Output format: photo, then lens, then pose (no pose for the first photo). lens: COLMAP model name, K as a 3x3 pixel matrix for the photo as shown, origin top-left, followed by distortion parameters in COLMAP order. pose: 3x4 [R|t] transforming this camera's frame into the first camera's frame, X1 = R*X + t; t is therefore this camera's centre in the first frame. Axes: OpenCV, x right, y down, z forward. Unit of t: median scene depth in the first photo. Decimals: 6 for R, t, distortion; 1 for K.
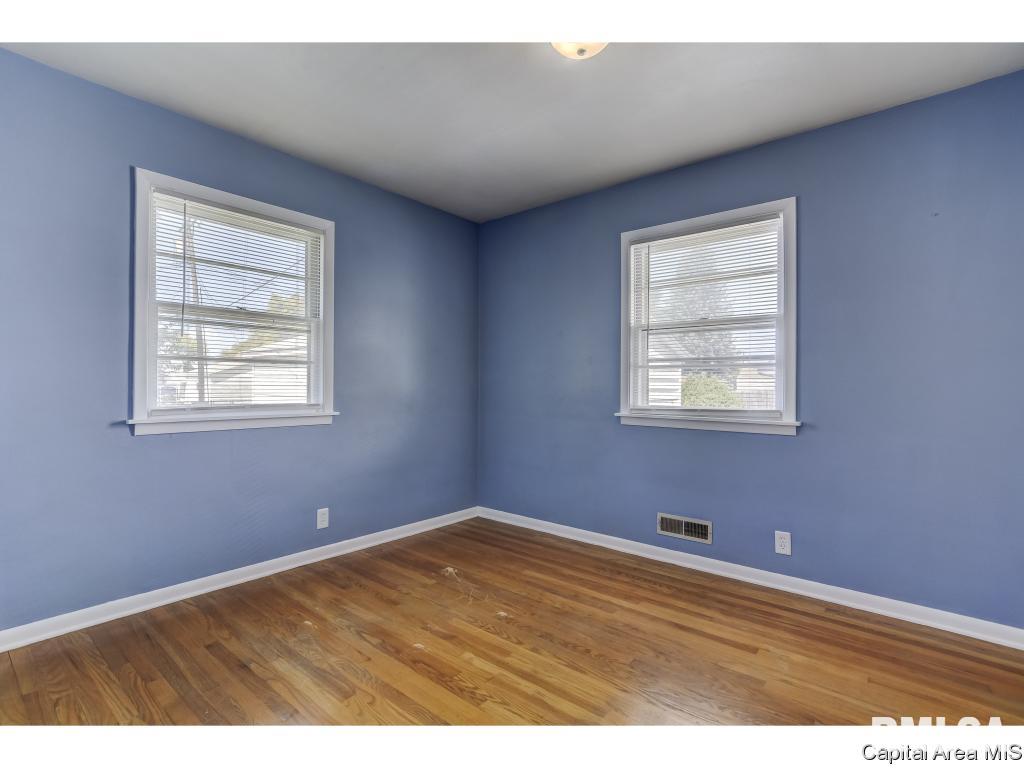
lens RADIAL K [[495.7, 0, 511.5], [0, 495.7, 380.2], [0, 0, 1]] dist [-0.009541, 0.009017]
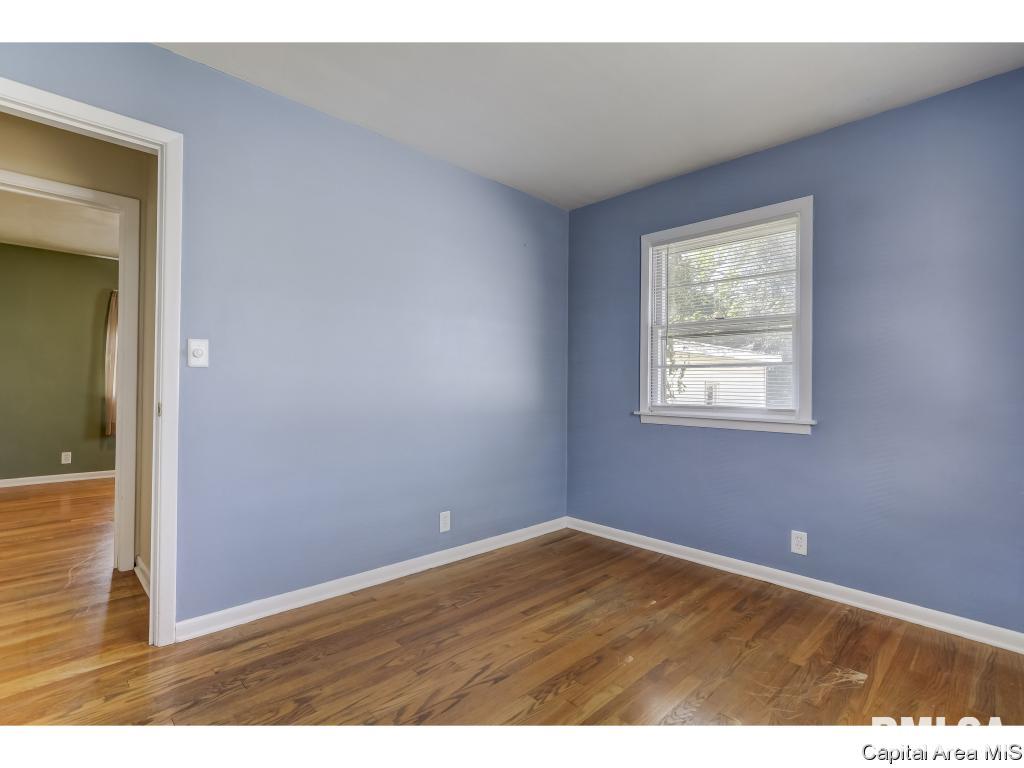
lens RADIAL K [[495.7, 0, 511.5], [0, 495.7, 380.2], [0, 0, 1]] dist [-0.009541, 0.009017]
pose [[-0.099775, -0.018679, -0.994835, 0.698703], [-0.001333, 0.999825, -0.018639, 0.015456], [0.995009, -0.000533, -0.099782, 0.764560]]
